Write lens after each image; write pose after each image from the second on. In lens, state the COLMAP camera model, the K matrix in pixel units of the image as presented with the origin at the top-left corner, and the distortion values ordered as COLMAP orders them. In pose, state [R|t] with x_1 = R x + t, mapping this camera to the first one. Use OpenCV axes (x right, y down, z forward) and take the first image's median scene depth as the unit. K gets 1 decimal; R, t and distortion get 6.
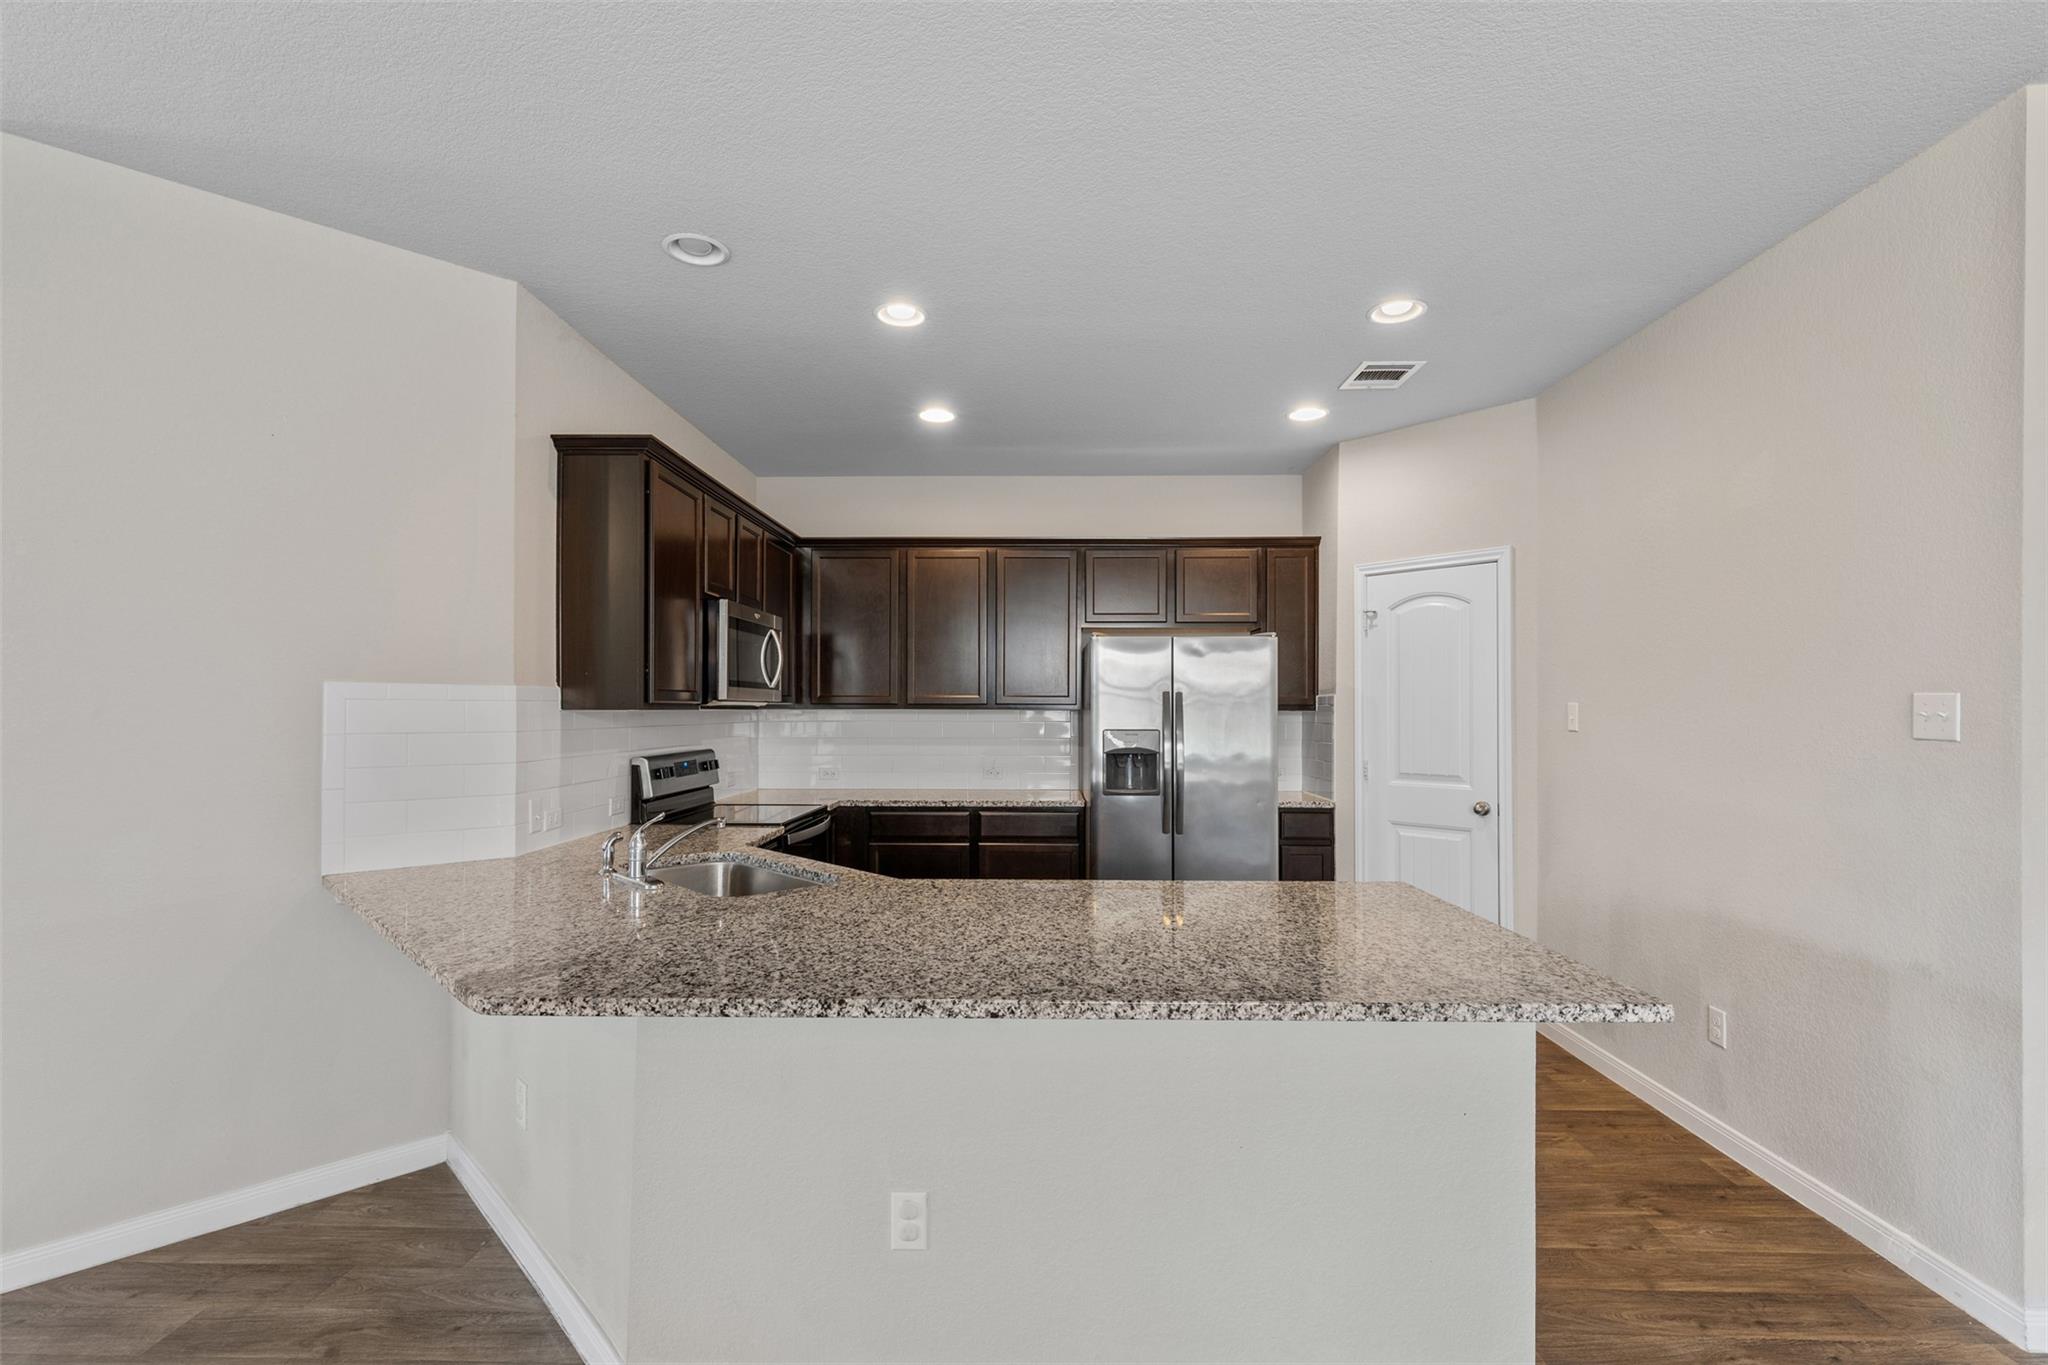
lens RADIAL K [[931.3, 0, 1015.4], [0, 931.3, 703.5], [0, 0, 1]] dist [0.007156, 0.000250]
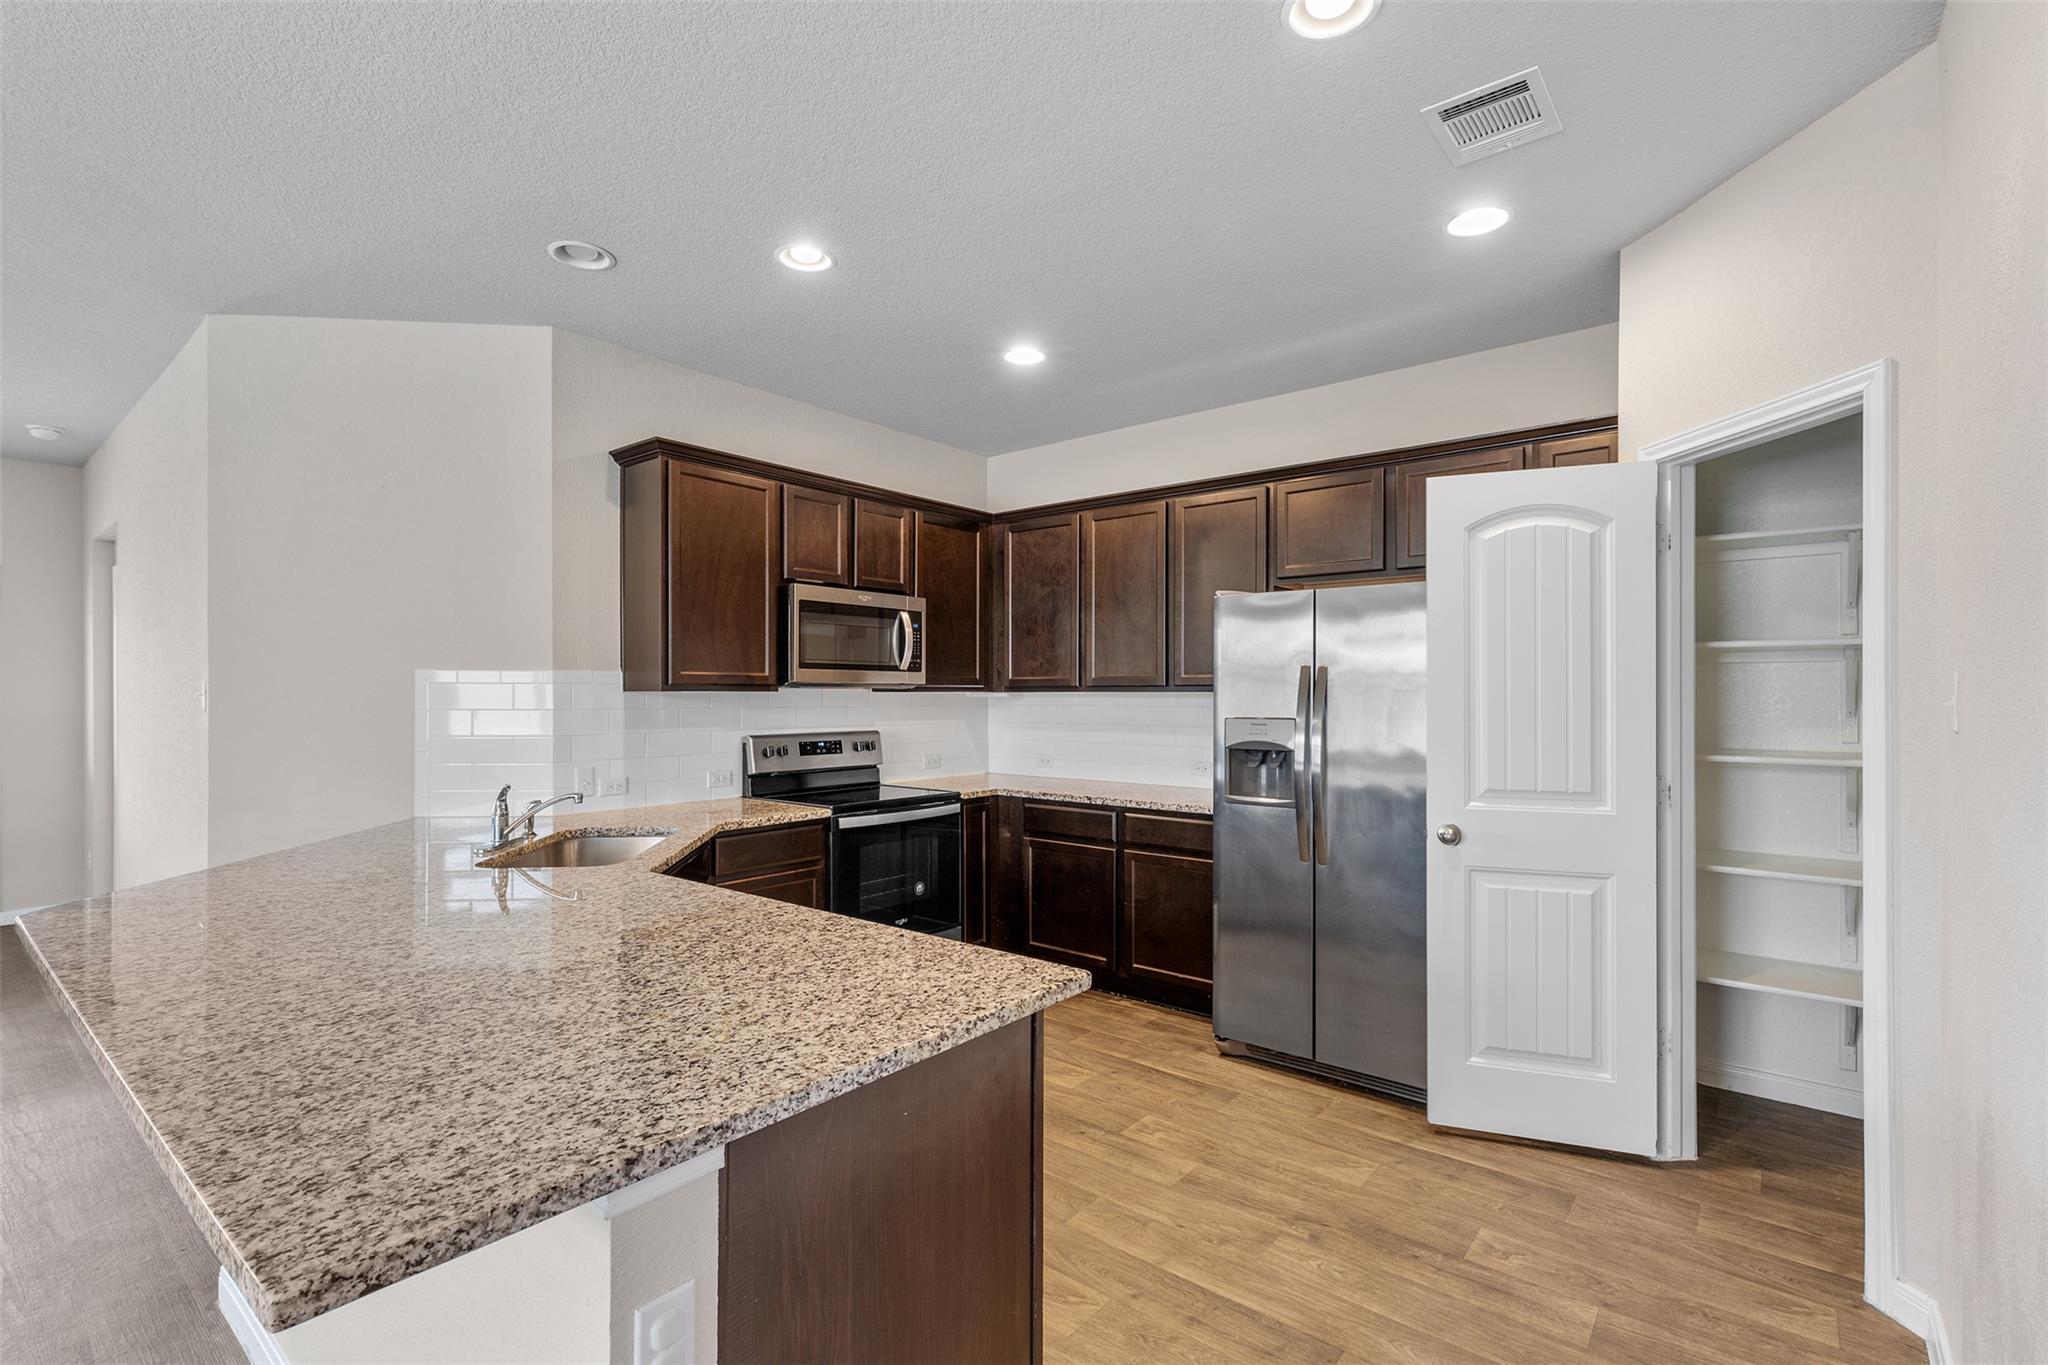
lens RADIAL K [[934.9, 0, 1018.9], [0, 934.9, 687.0], [0, 0, 1]] dist [0.004240, 0.000576]
pose [[0.787272, -0.006520, -0.616571, 0.437917], [0.003751, 0.999976, -0.005786, 0.007550], [0.616595, 0.002242, 0.787278, 0.292873]]
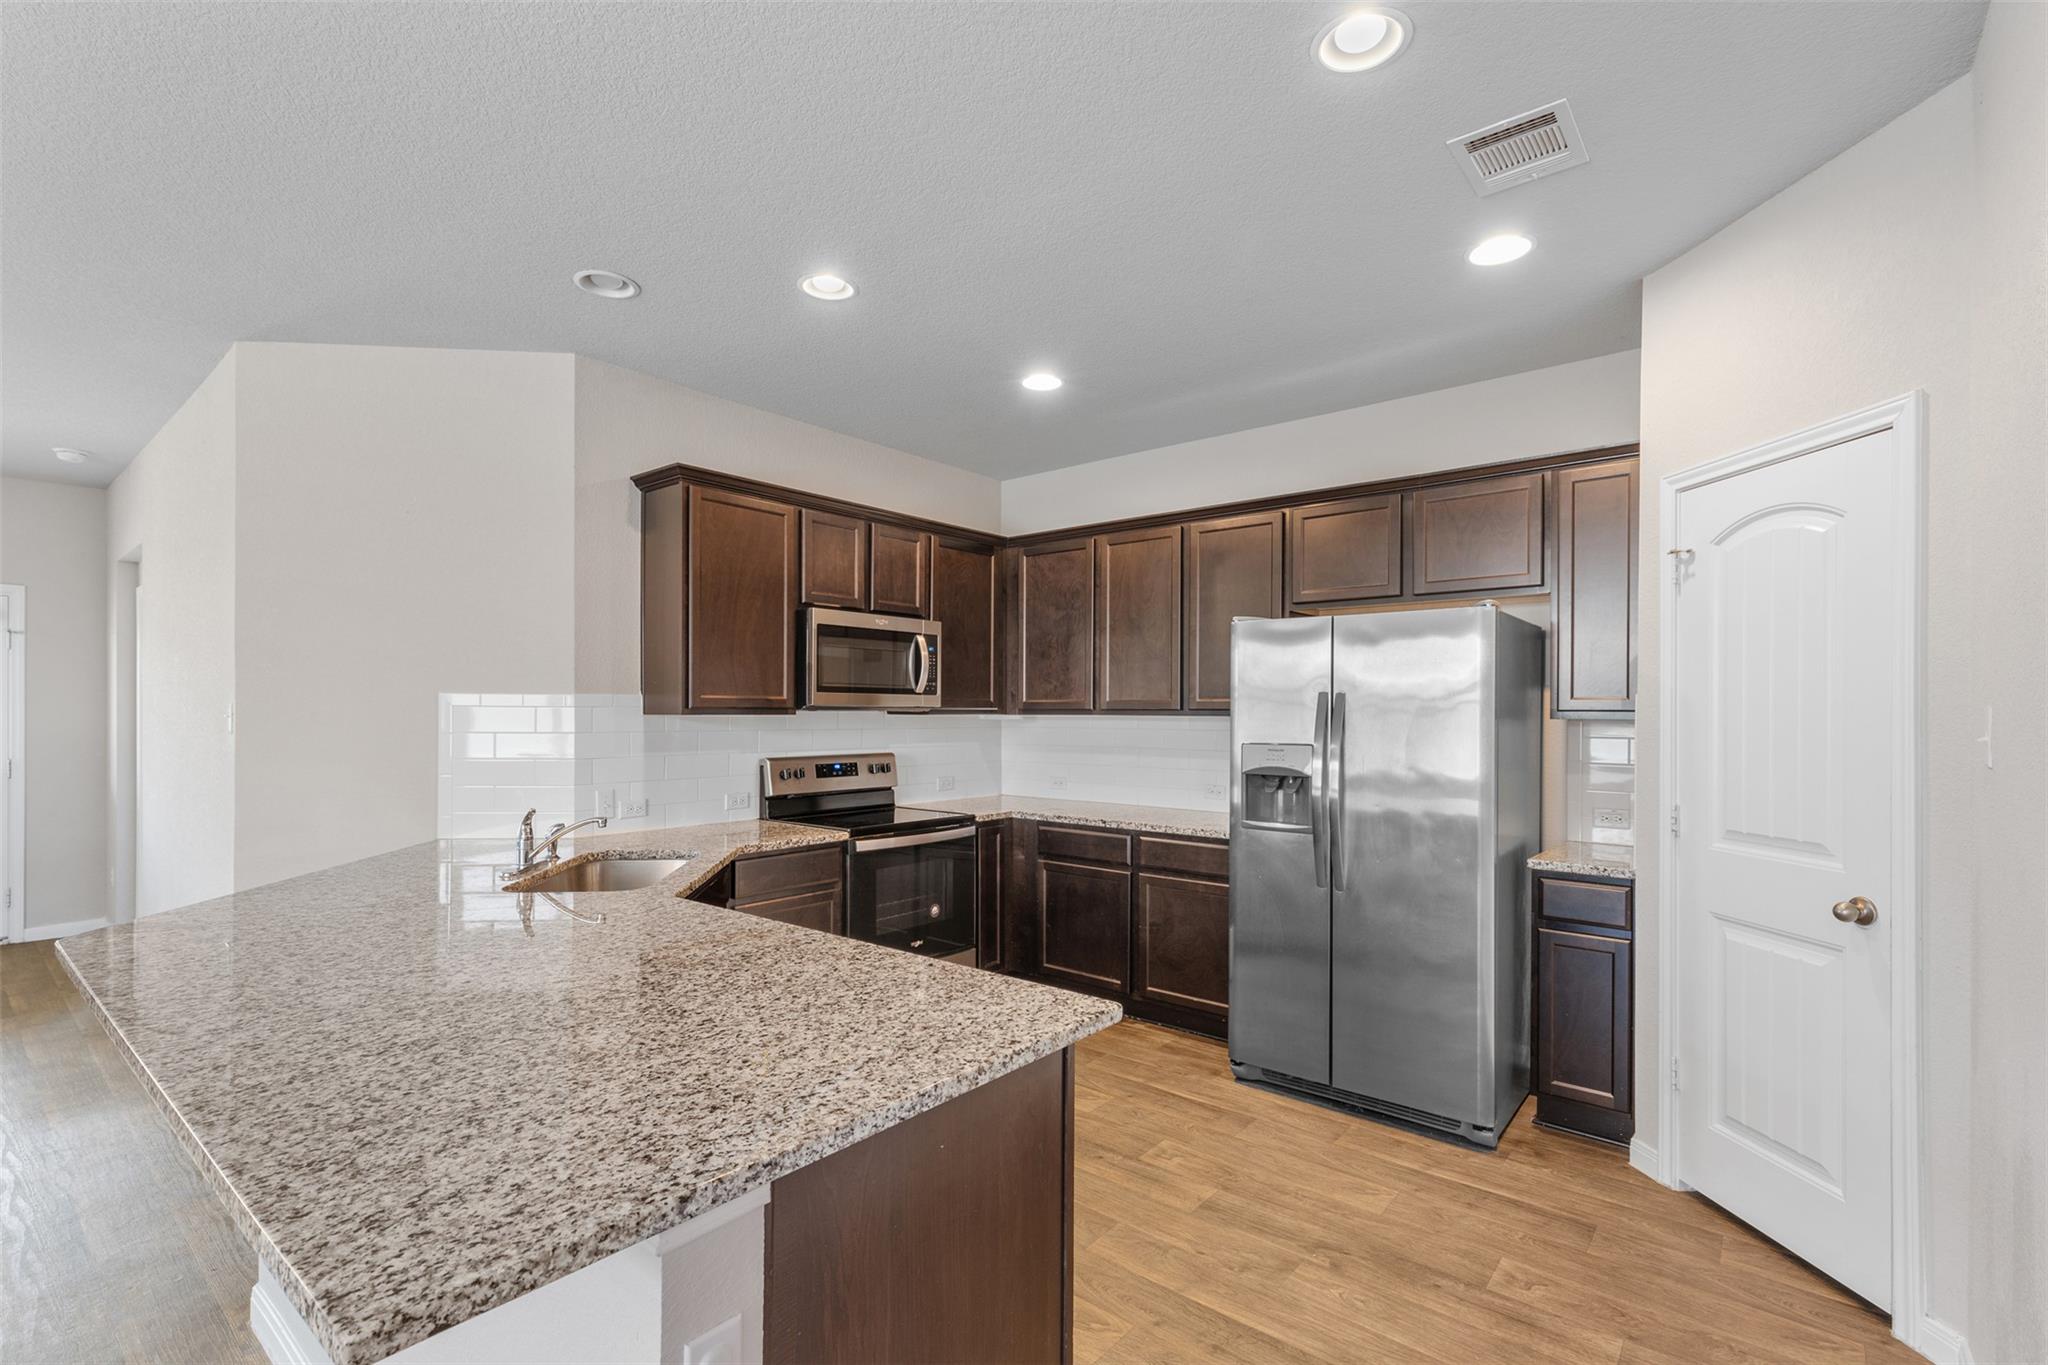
lens RADIAL K [[931.3, 0, 1015.4], [0, 931.3, 703.5], [0, 0, 1]] dist [0.007156, 0.000250]
pose [[0.781792, -0.004688, -0.623522, 0.430402], [0.000740, 0.999978, -0.006591, 0.001125], [0.623539, 0.004692, 0.781778, 0.285151]]
